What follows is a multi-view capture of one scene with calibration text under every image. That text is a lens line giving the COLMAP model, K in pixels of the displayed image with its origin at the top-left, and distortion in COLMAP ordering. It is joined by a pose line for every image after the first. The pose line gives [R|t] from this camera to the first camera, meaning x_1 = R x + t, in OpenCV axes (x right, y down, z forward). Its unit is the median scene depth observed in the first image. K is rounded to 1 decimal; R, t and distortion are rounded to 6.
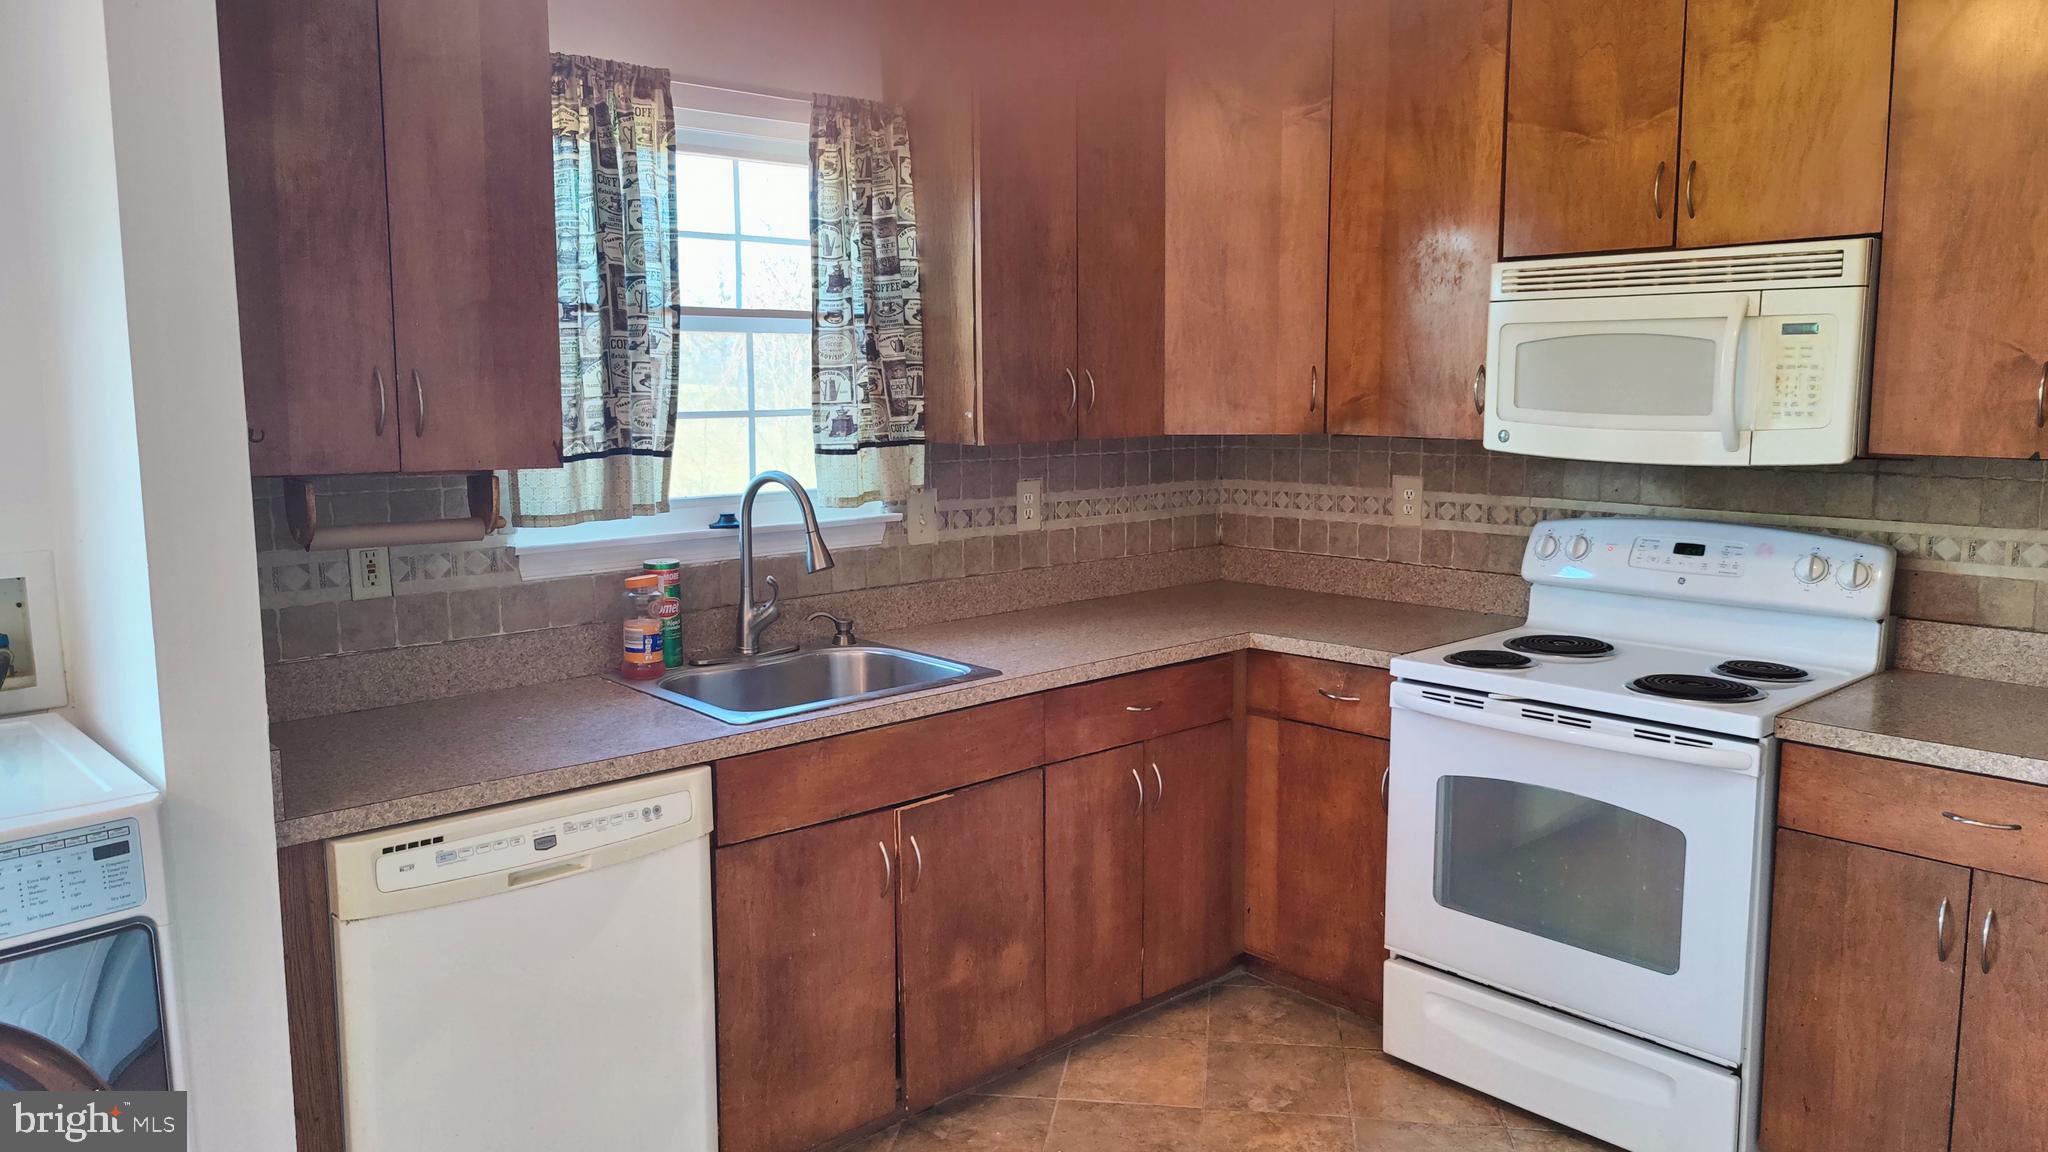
lens RADIAL K [[1469.2, 0, 1018.1], [0, 1469.2, 559.1], [0, 0, 1]] dist [0.043275, -0.046716]
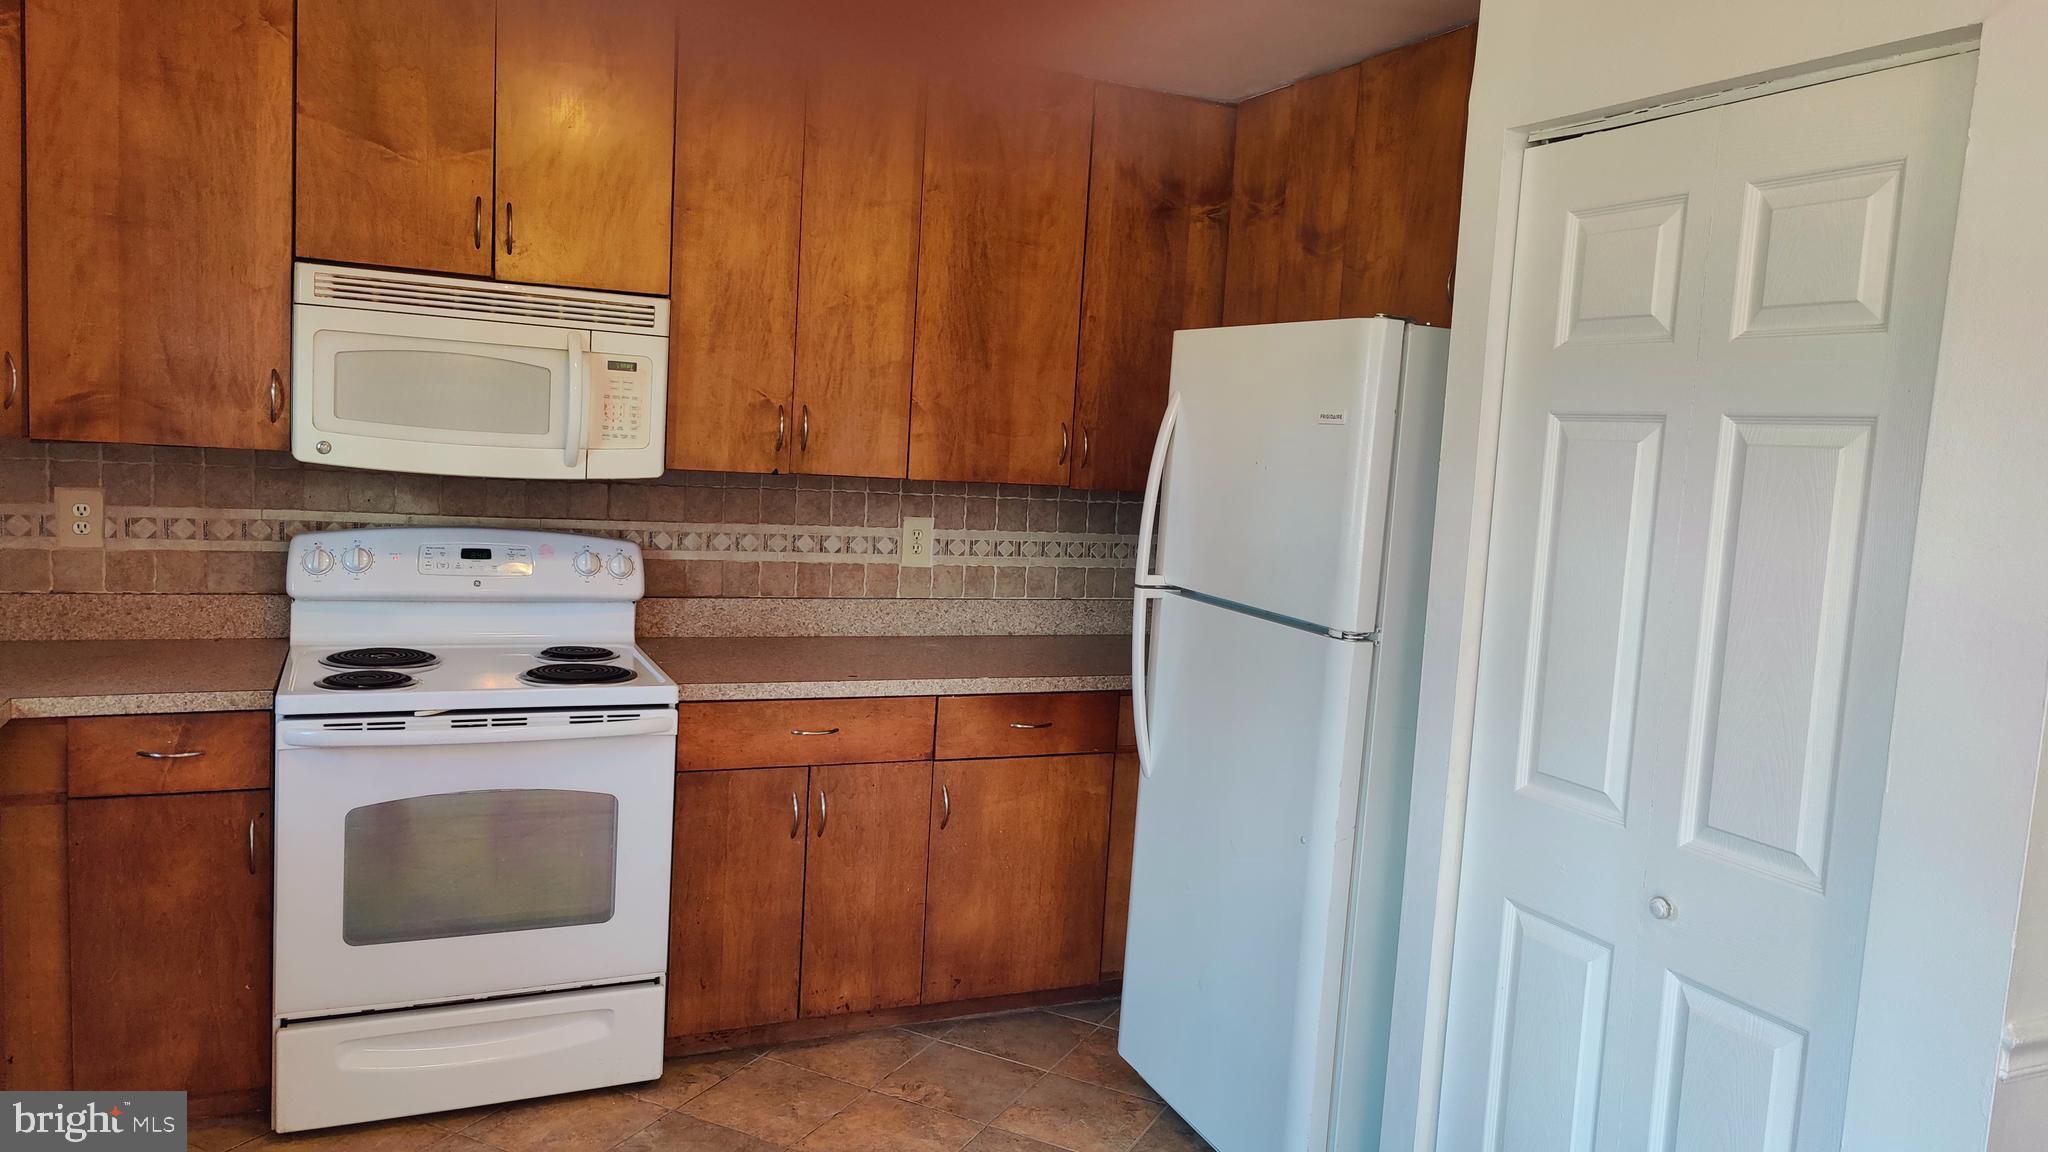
lens RADIAL K [[1419.9, 0, 1024.0], [0, 1419.9, 576.0], [0, 0, 1]] dist [0.053346, -0.054988]
pose [[0.292845, -0.078375, 0.952942, -0.448864], [0.055026, 0.996365, 0.065037, -0.037930], [-0.954575, 0.033391, 0.296093, 0.311819]]
